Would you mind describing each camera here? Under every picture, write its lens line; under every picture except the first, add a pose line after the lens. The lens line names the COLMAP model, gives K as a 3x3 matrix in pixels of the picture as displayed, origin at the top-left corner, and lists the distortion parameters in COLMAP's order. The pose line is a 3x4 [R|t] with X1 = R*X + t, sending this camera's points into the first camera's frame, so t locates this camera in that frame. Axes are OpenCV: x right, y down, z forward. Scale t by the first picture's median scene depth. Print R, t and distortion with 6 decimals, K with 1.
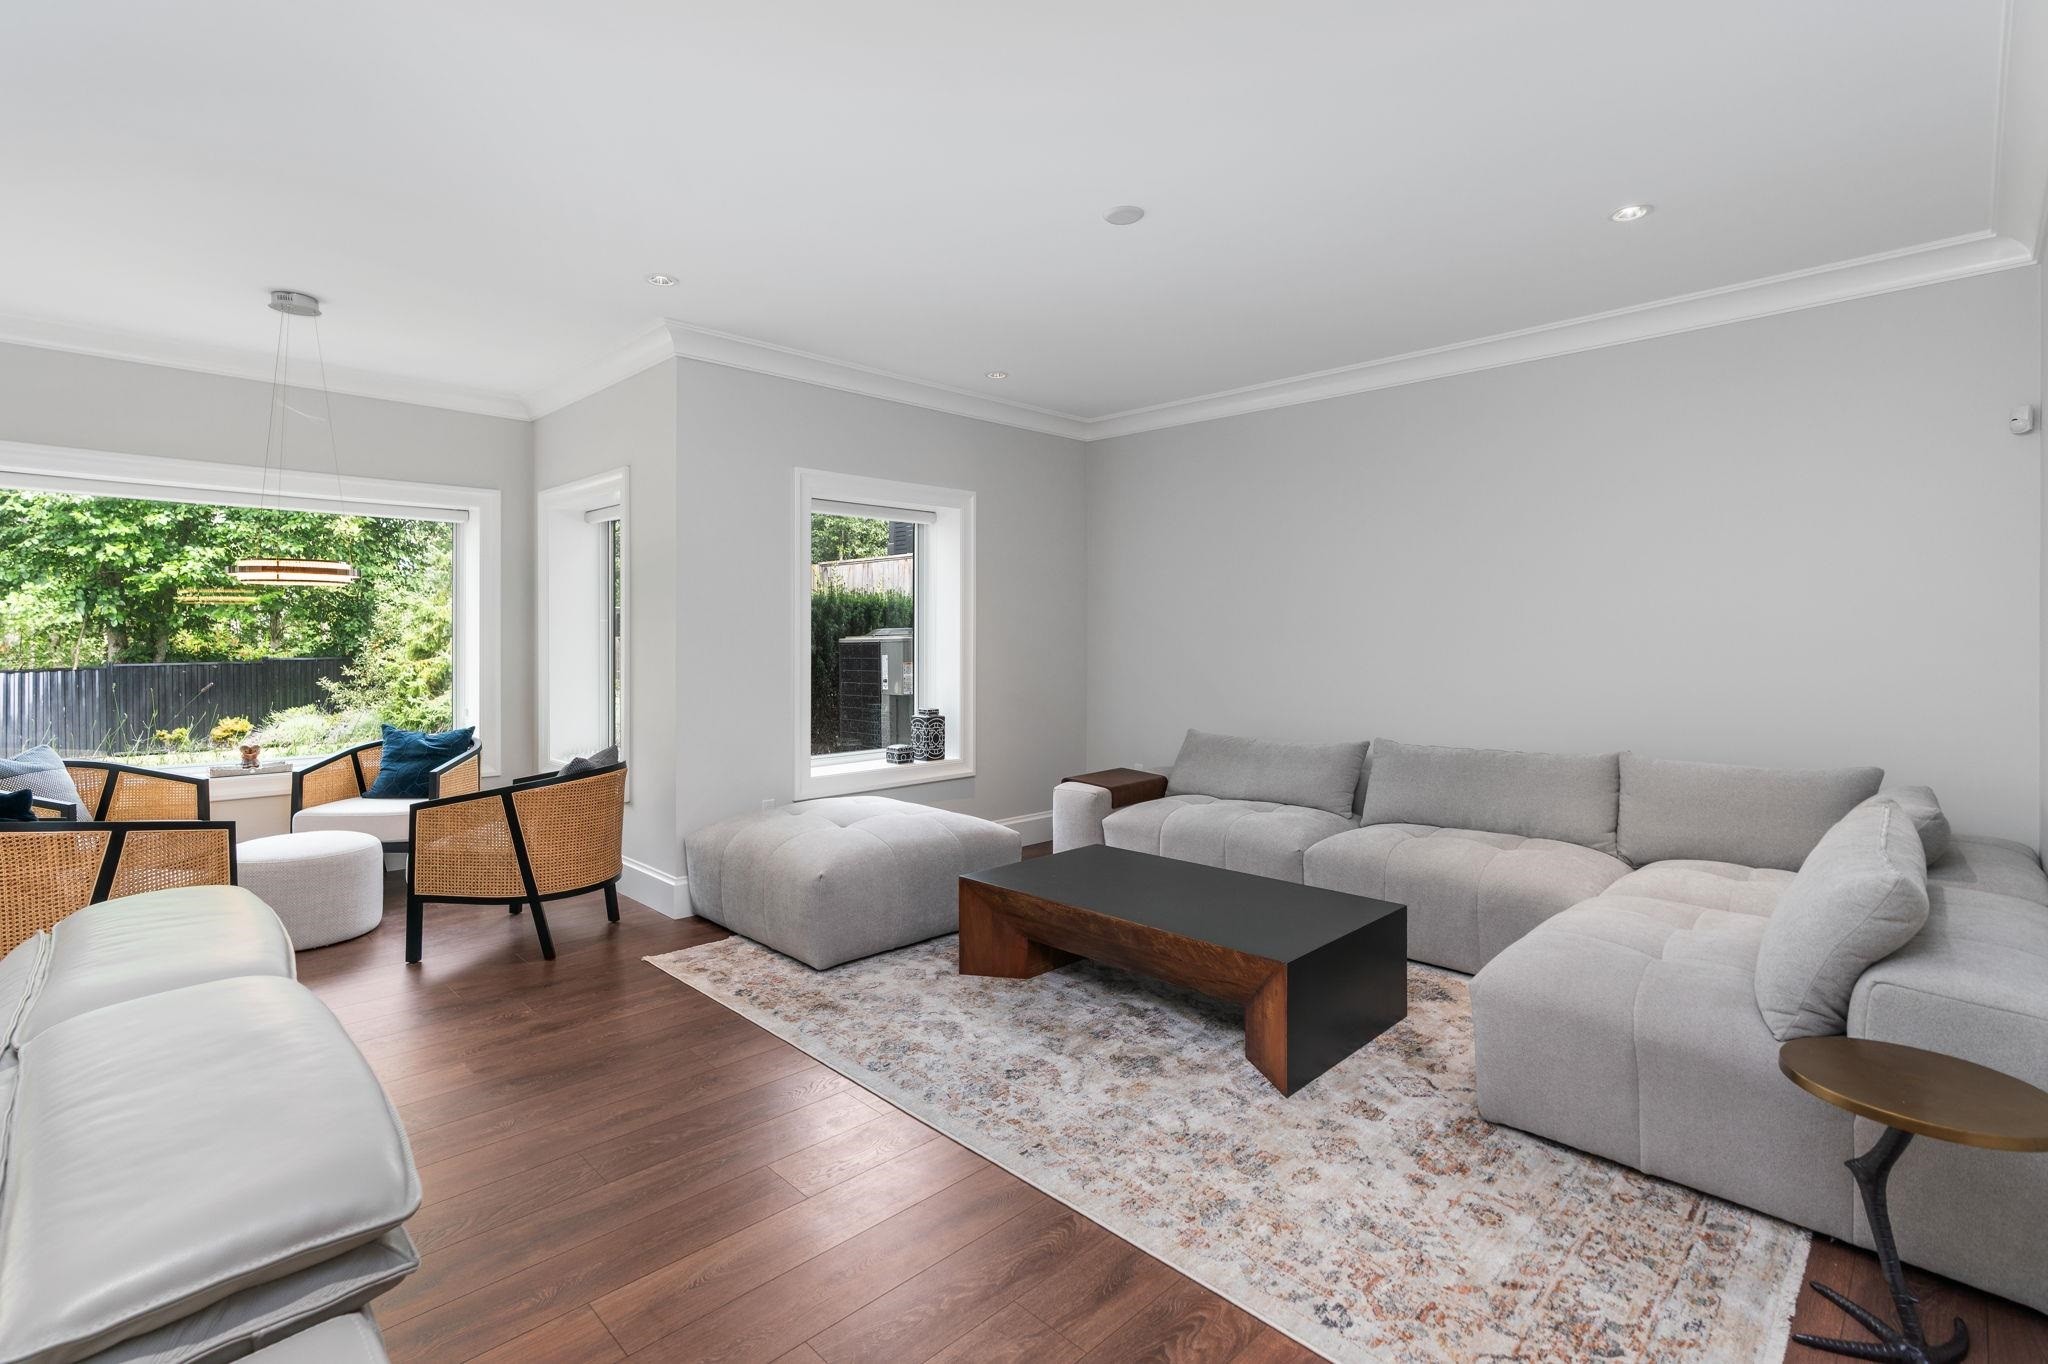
lens RADIAL K [[957.5, 0, 1030.2], [0, 957.5, 668.4], [0, 0, 1]] dist [-0.012247, -0.000538]
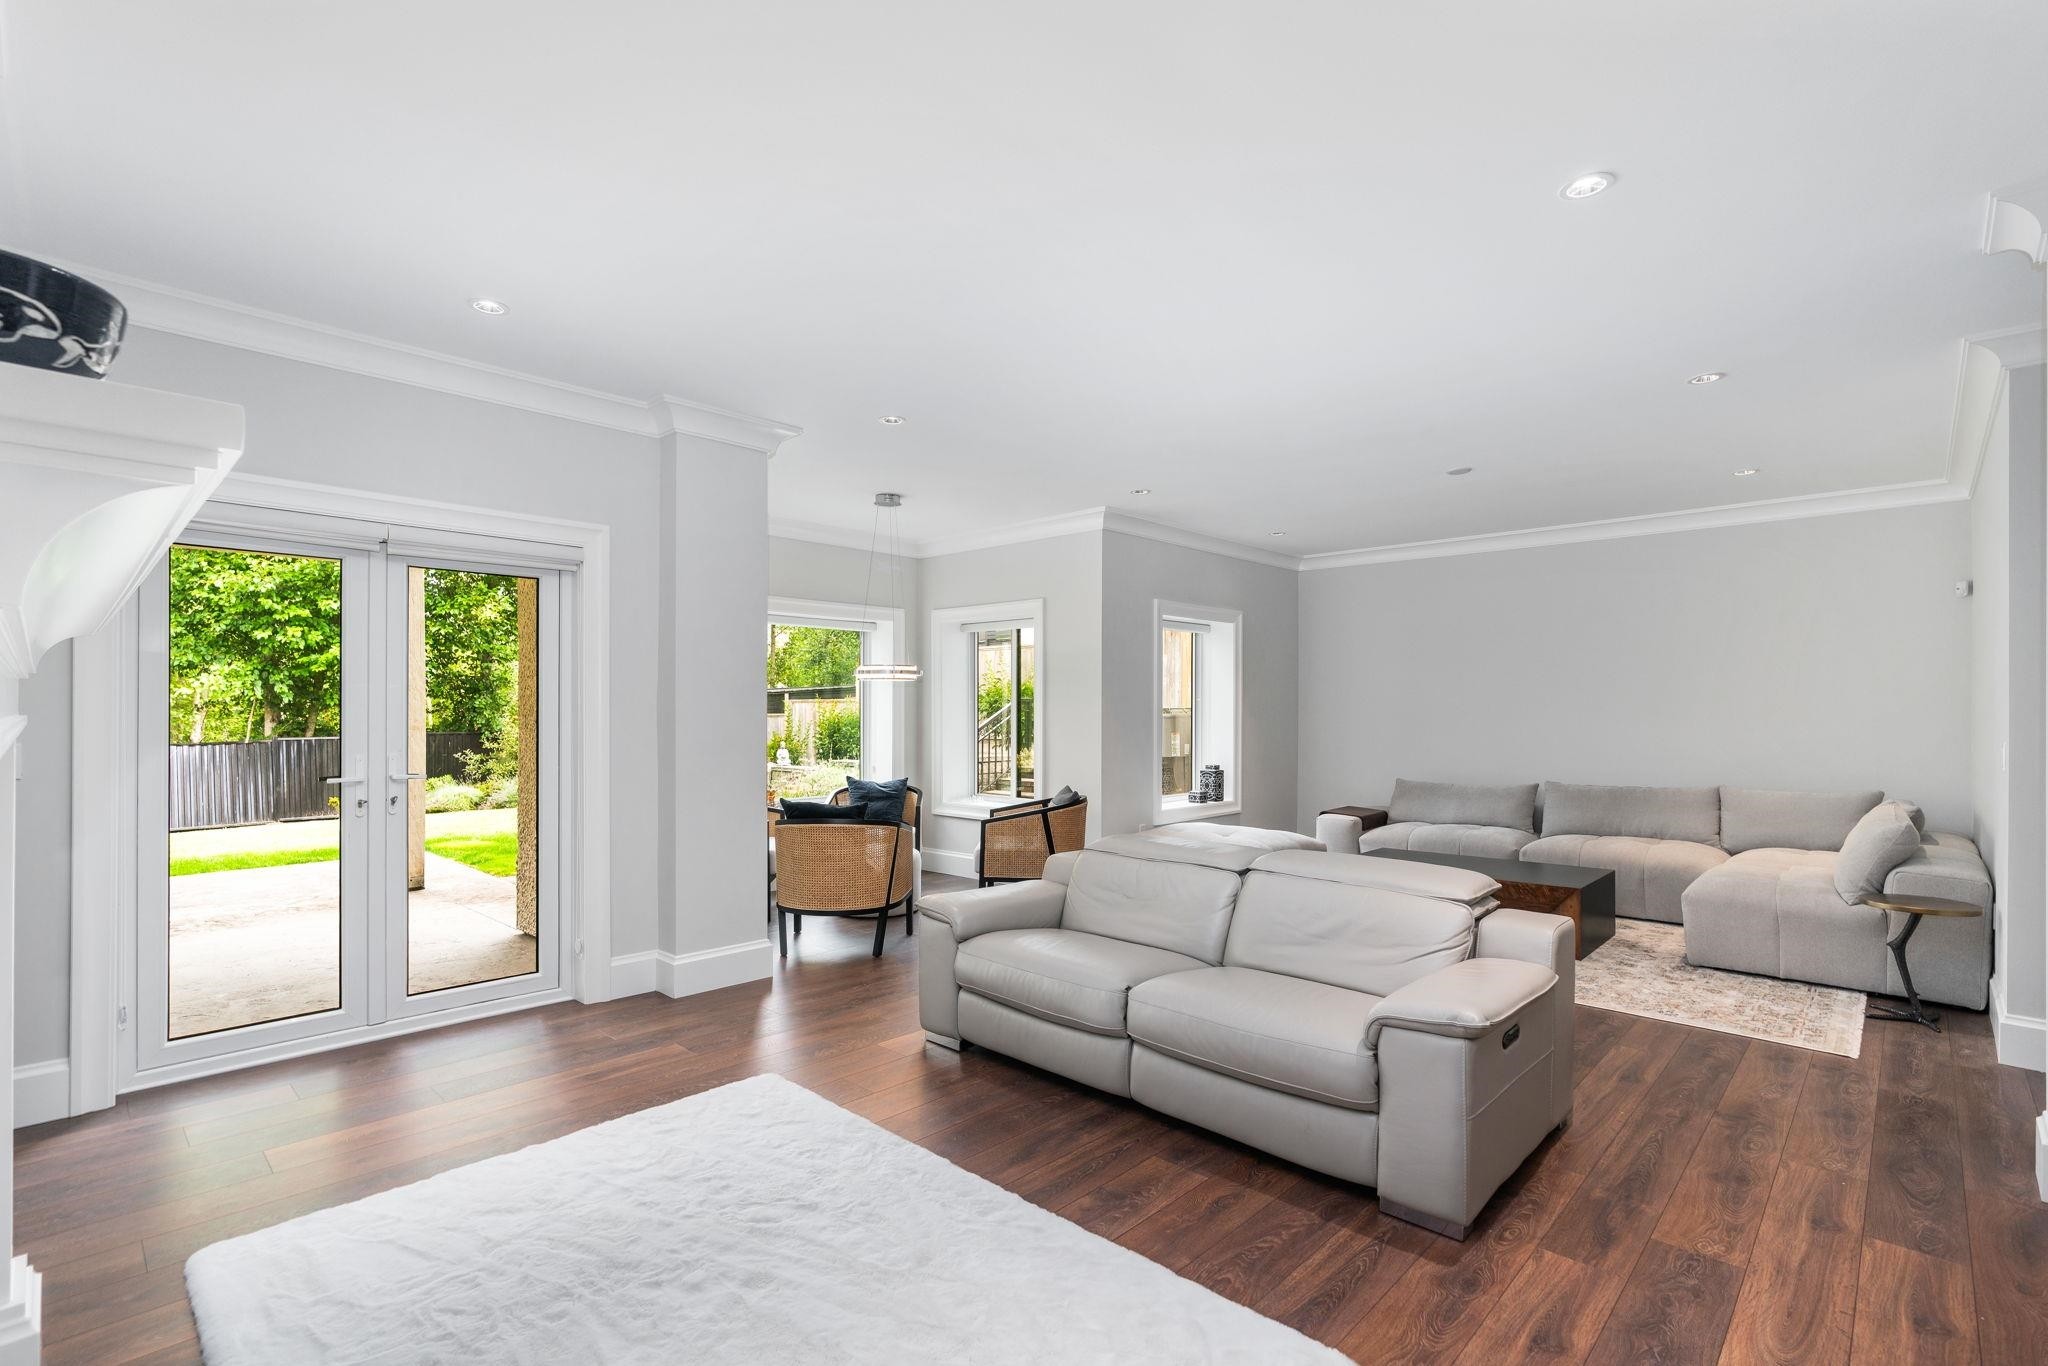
lens RADIAL K [[927.7, 0, 1078.2], [0, 927.7, 734.0], [0, 0, 1]] dist [0.001276, -0.000079]
pose [[0.999140, -0.002396, 0.041405, -0.395053], [0.002743, 0.999962, -0.008309, 0.008421], [-0.041384, 0.008415, 0.999108, -0.390852]]
